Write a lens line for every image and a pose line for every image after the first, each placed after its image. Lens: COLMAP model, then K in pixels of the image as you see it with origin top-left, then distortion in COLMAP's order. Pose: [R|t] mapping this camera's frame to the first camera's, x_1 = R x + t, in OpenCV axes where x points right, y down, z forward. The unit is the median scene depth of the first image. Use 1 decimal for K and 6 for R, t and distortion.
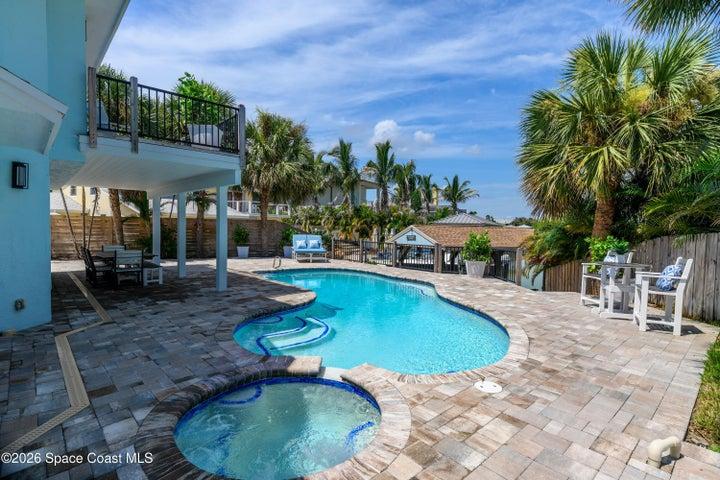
lens RADIAL K [[363.4, 0, 360.2], [0, 363.4, 241.6], [0, 0, 1]] dist [-0.003977, 0.000064]
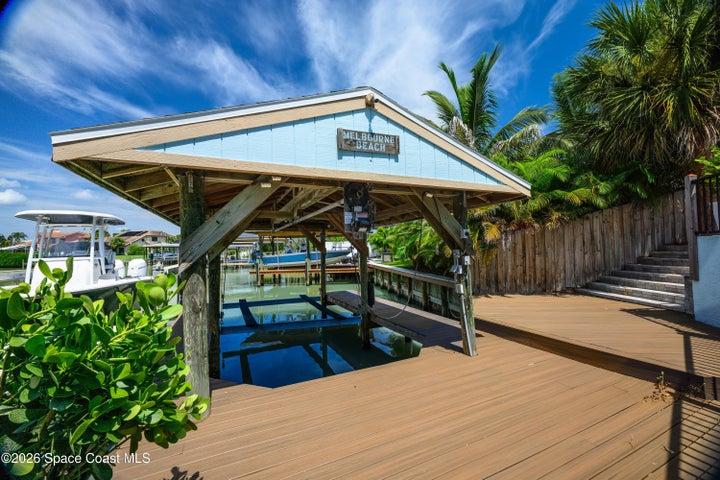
lens RADIAL K [[284.7, 0, 358.0], [0, 284.7, 243.2], [0, 0, 1]] dist [-0.003831, 0.001658]
pose [[0.001898, 0.000923, 0.999998, -0.034530], [0.065196, 0.997872, -0.001045, 0.049718], [-0.997871, 0.065198, 0.001834, 0.996393]]
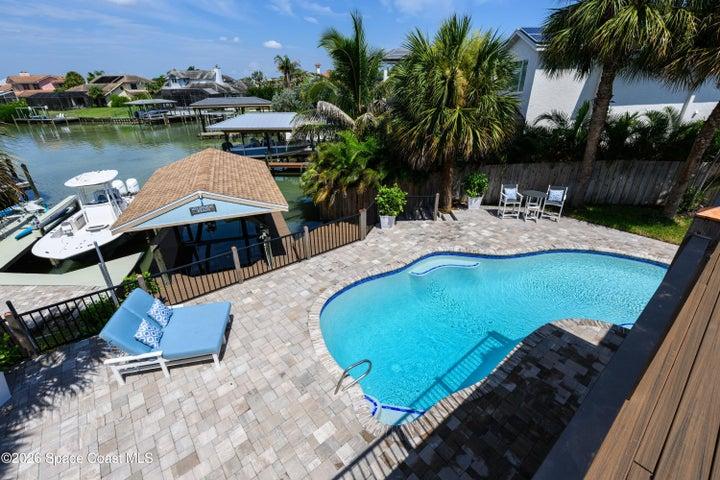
lens RADIAL K [[318.7, 0, 362.0], [0, 318.7, 241.7], [0, 0, 1]] dist [0.000893, -0.000394]
pose [[0.062663, -0.469089, 0.880925, -0.364472], [0.049939, 0.883028, 0.466656, -0.207893], [-0.996785, 0.014751, 0.078759, 0.663643]]
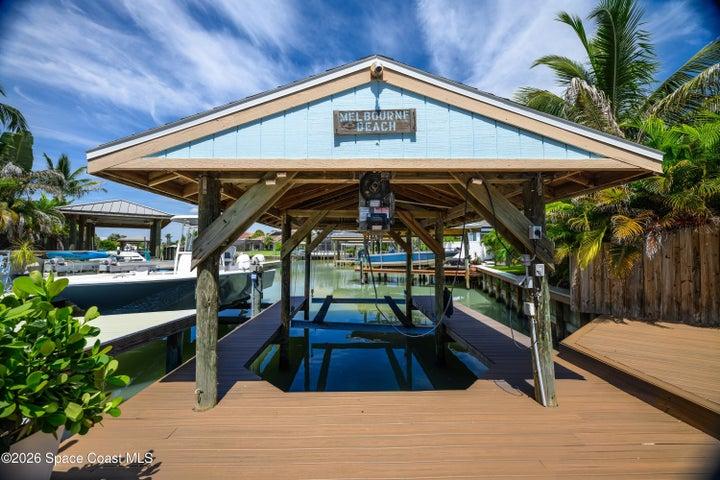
lens RADIAL K [[284.7, 0, 359.0], [0, 284.7, 242.2], [0, 0, 1]] dist [-0.003831, 0.001658]
pose [[0.399928, 0.006267, 0.916525, 0.004441], [0.046038, 0.998577, -0.026917, 0.052768], [-0.915389, 0.052960, 0.399071, 0.938807]]
